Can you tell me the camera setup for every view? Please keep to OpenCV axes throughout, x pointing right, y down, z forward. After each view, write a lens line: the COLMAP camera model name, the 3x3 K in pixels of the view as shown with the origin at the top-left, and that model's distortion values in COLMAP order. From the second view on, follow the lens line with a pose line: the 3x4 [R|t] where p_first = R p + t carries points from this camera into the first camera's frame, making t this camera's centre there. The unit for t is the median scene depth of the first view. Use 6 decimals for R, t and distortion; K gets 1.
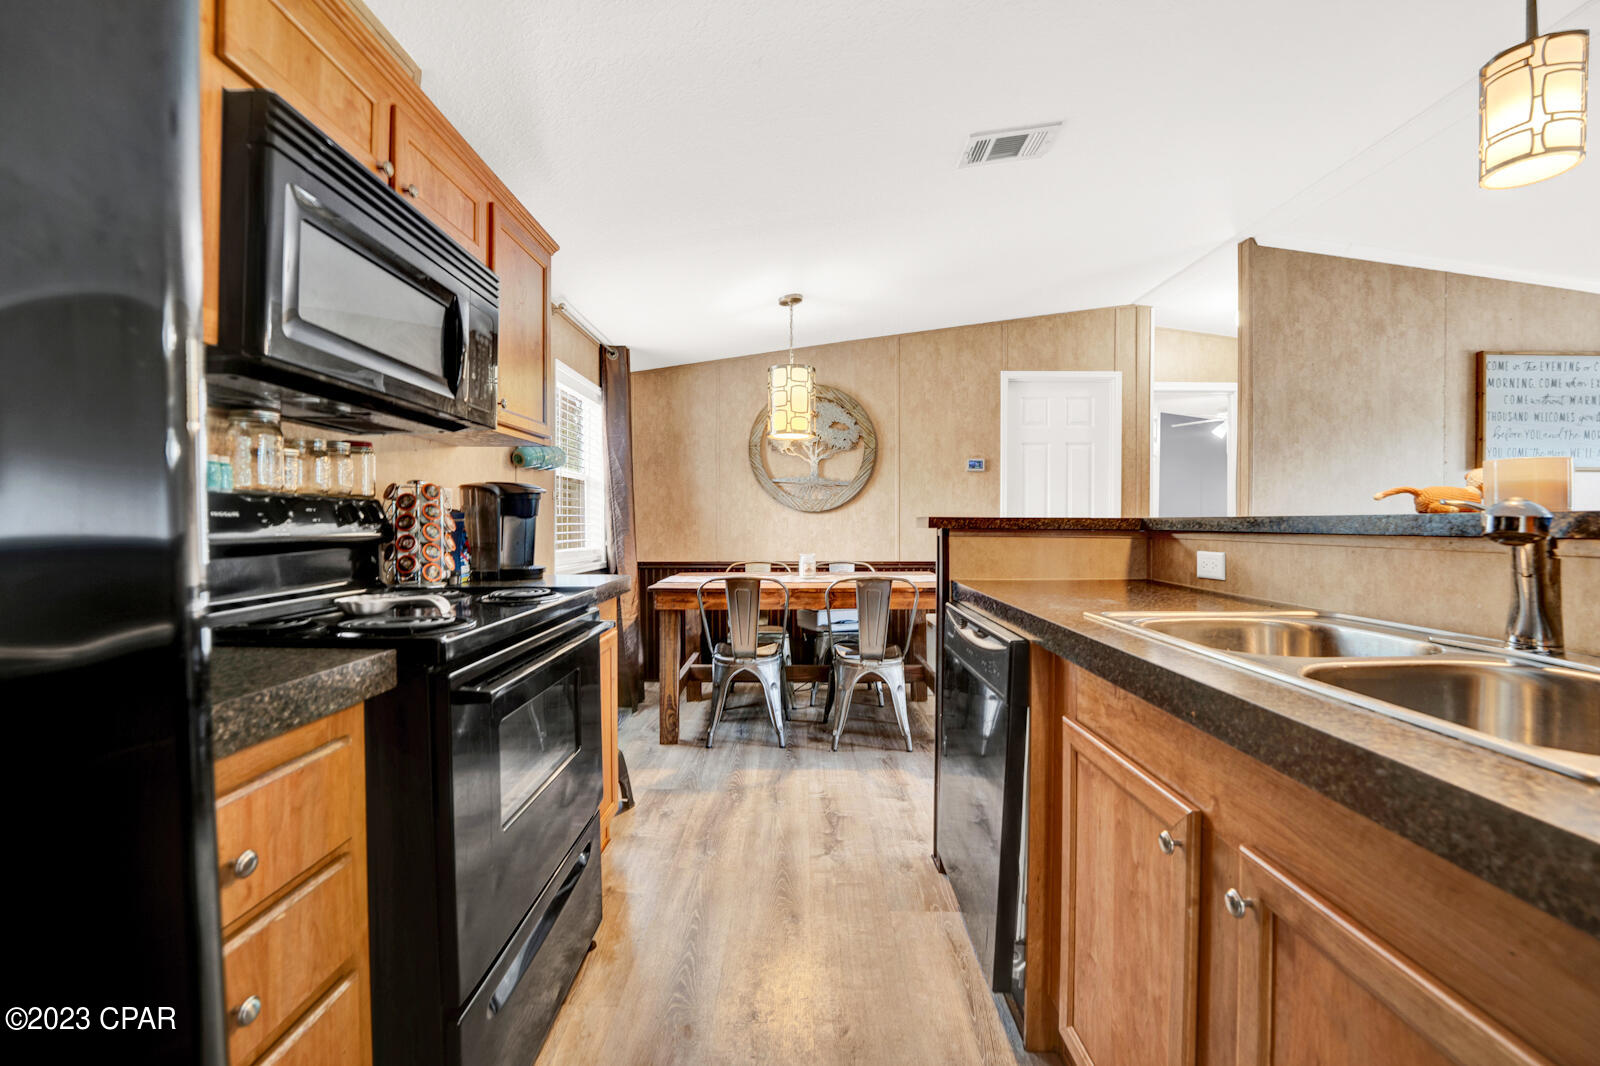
lens RADIAL K [[651.2, 0, 785.1], [0, 651.2, 528.8], [0, 0, 1]] dist [-0.028626, 0.003296]
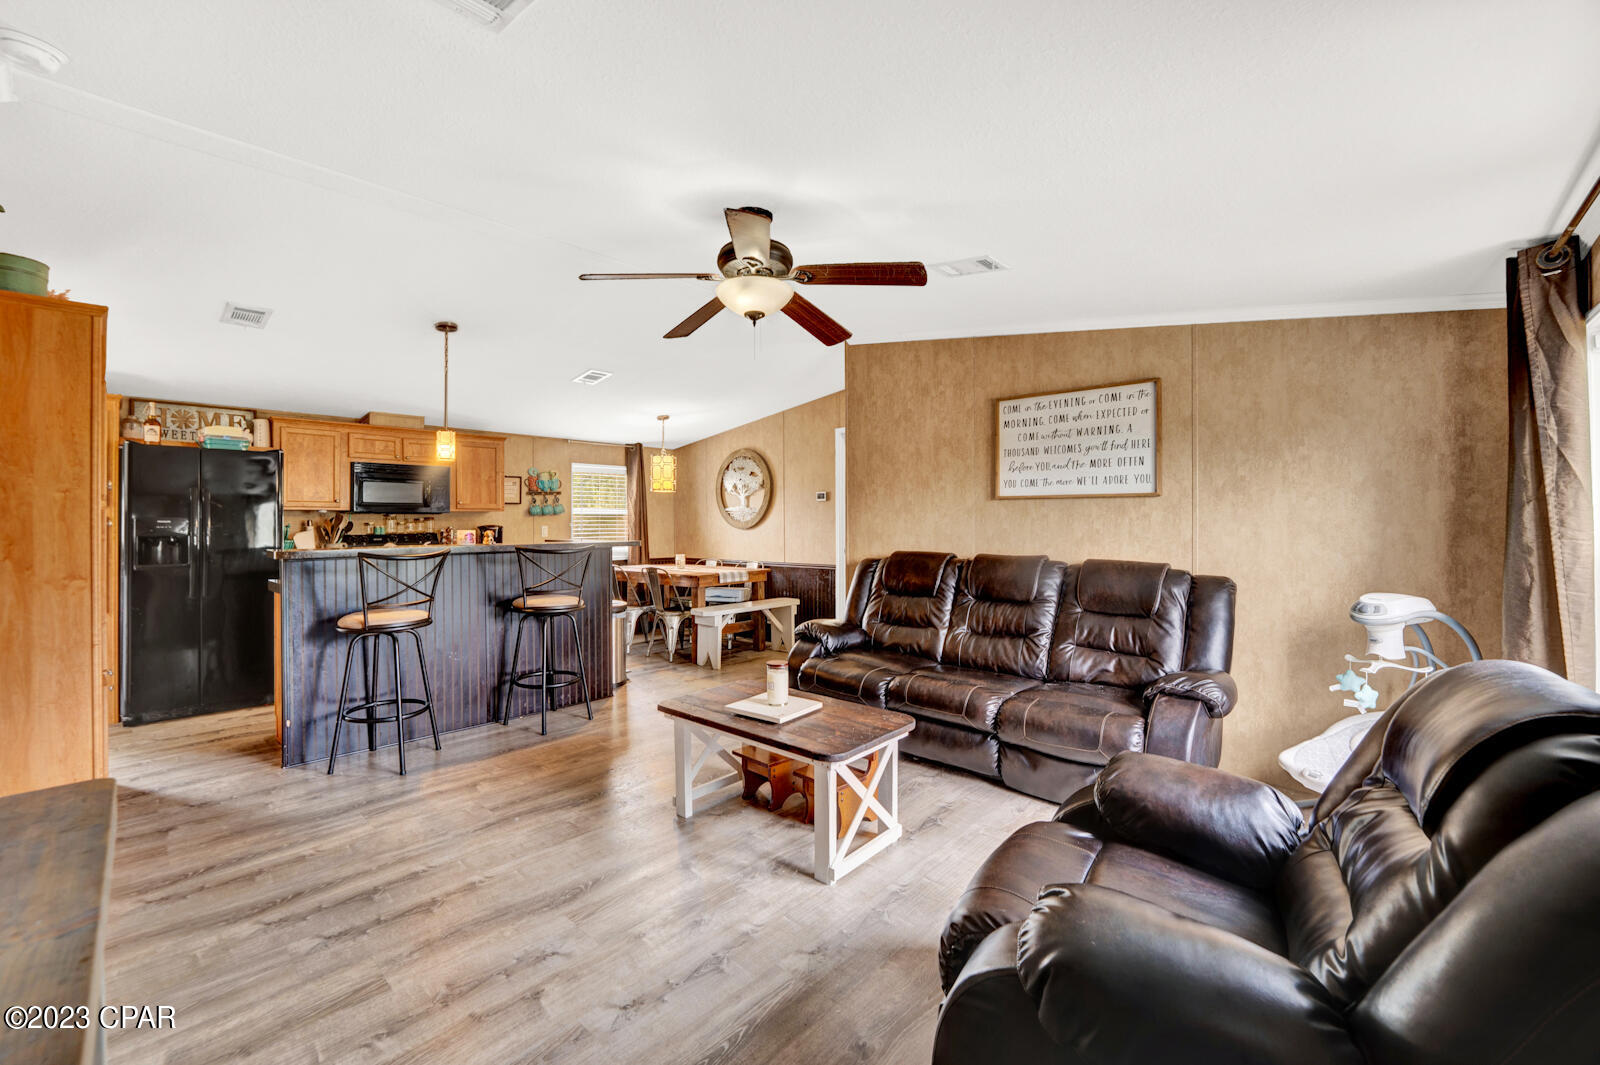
lens RADIAL K [[668.9, 0, 780.2], [0, 668.9, 522.3], [0, 0, 1]] dist [-0.027275, 0.000065]
pose [[0.738495, -0.005233, -0.674238, 1.627919], [0.000331, 0.999973, -0.007398, -0.040854], [0.674259, 0.005240, 0.738477, -0.194685]]
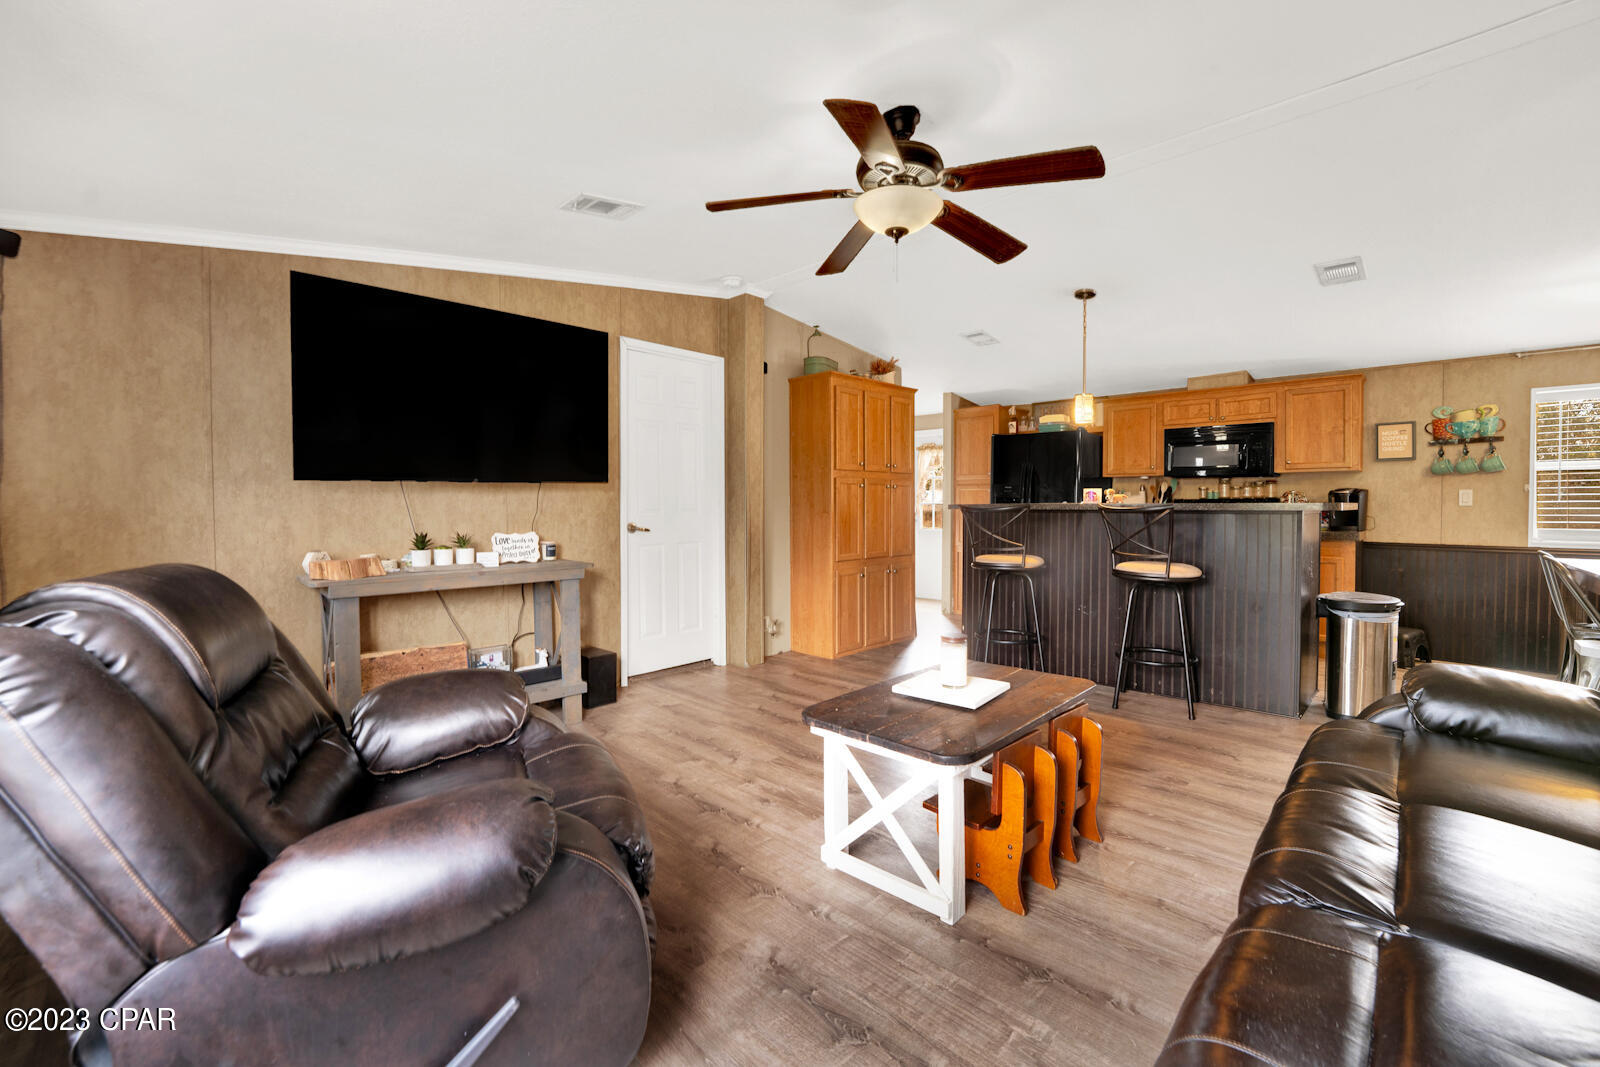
lens RADIAL K [[660.5, 0, 797.3], [0, 660.5, 530.2], [0, 0, 1]] dist [-0.028607, 0.000685]
pose [[-0.688791, 0.020515, -0.724669, 1.648414], [-0.010150, 0.999229, 0.037935, 0.004342], [0.724889, 0.033484, -0.688052, 0.759378]]
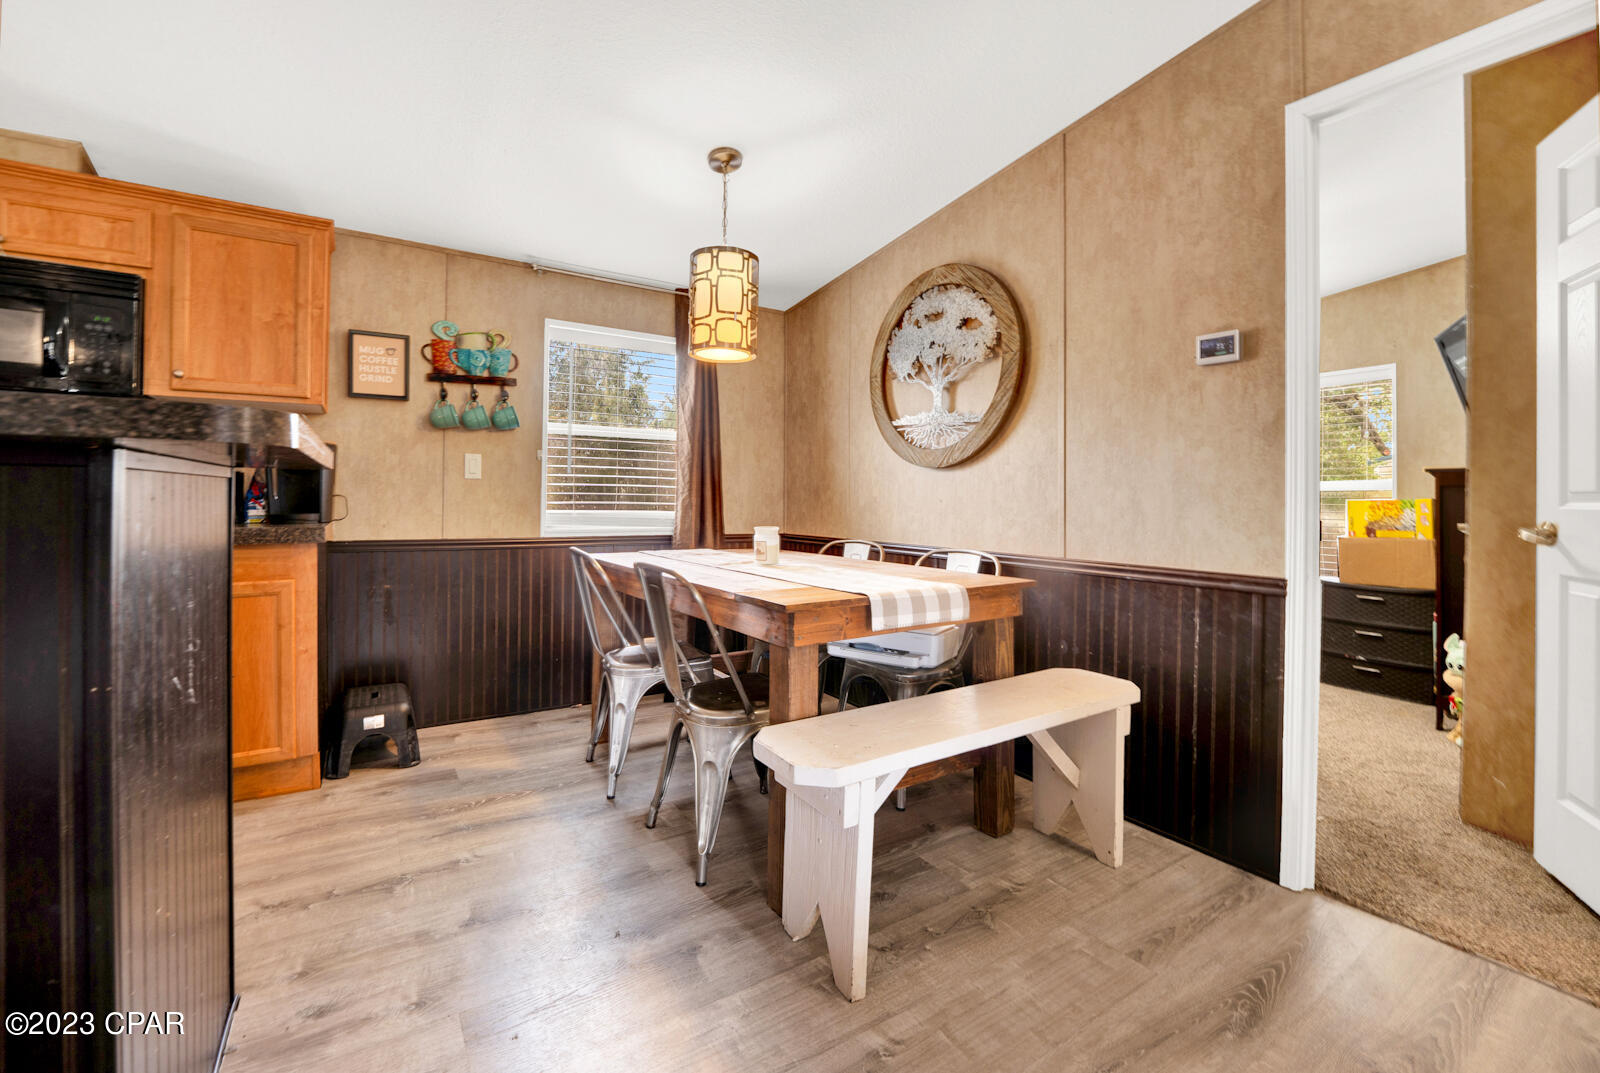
lens RADIAL K [[675.9, 0, 767.3], [0, 675.9, 481.6], [0, 0, 1]] dist [-0.020412, 0.000353]
pose [[0.543141, -0.012714, -0.839545, 0.671689], [-0.020955, 0.999369, -0.028691, 0.011949], [0.839380, 0.033176, 0.542532, 0.685652]]
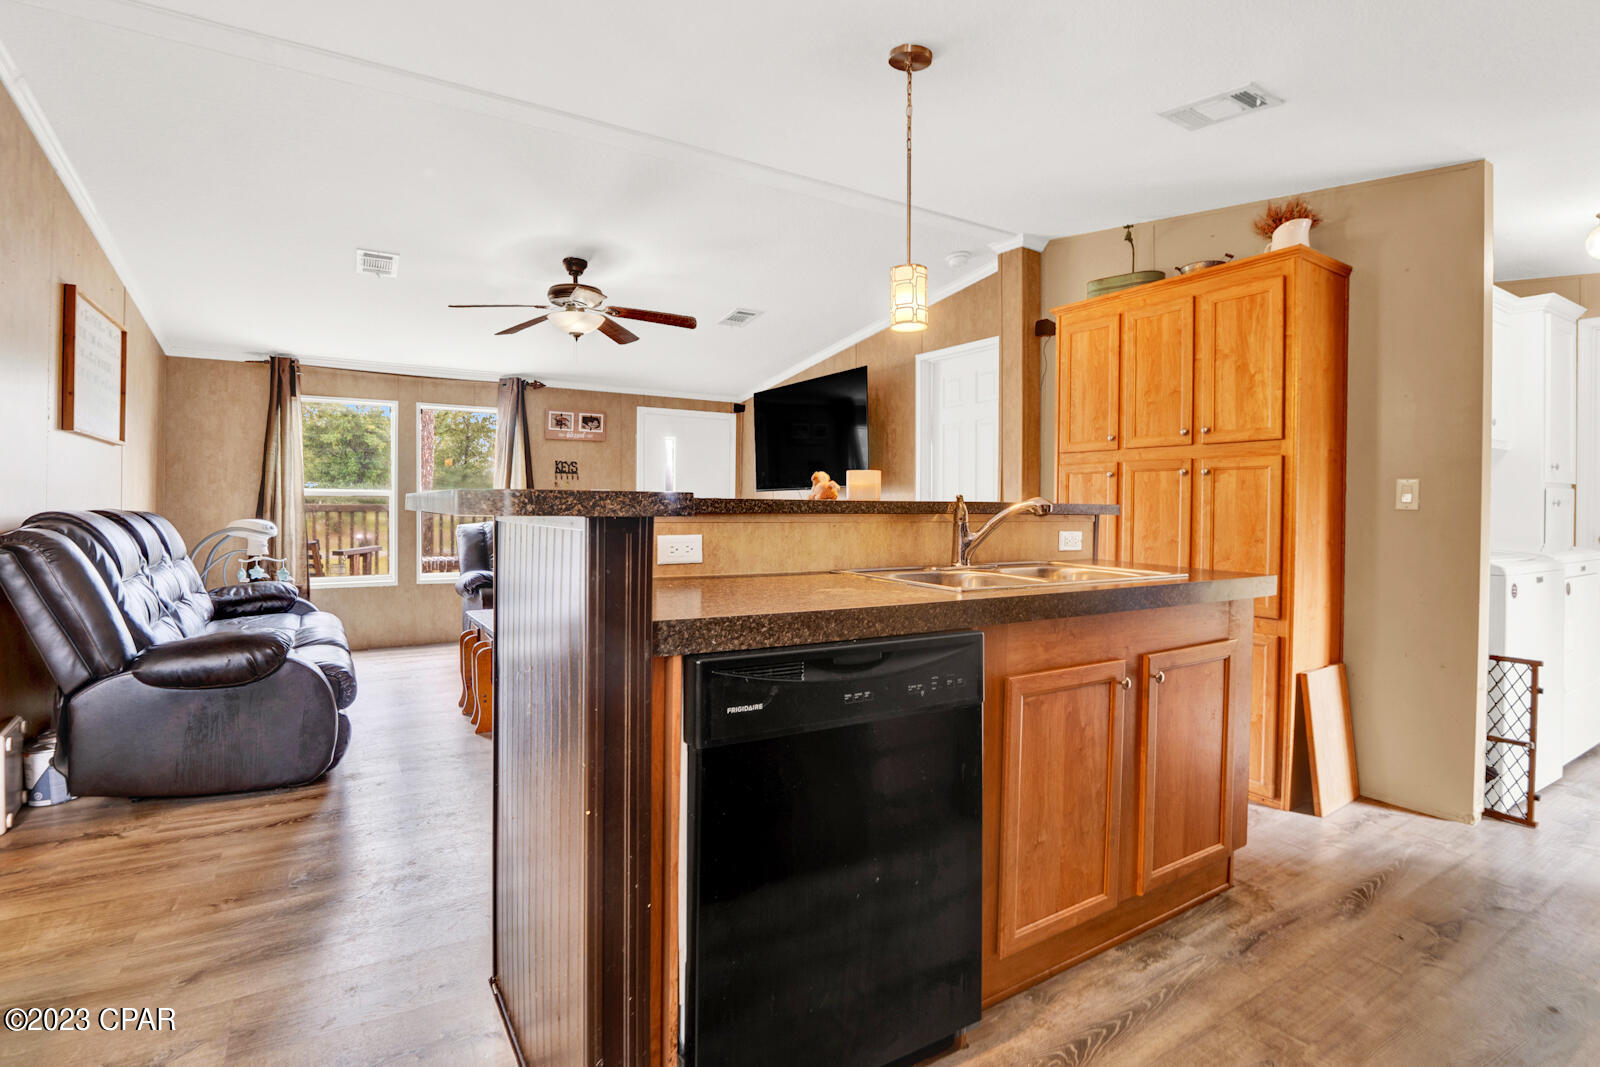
lens RADIAL K [[747.5, 0, 767.3], [0, 747.5, 505.3], [0, 0, 1]] dist [-0.042881, 0.009324]
pose [[-0.532014, -0.008022, 0.846698, -0.158993], [-0.004553, 0.999968, 0.006613, -0.007068], [-0.846723, -0.000337, -0.532033, 0.740878]]
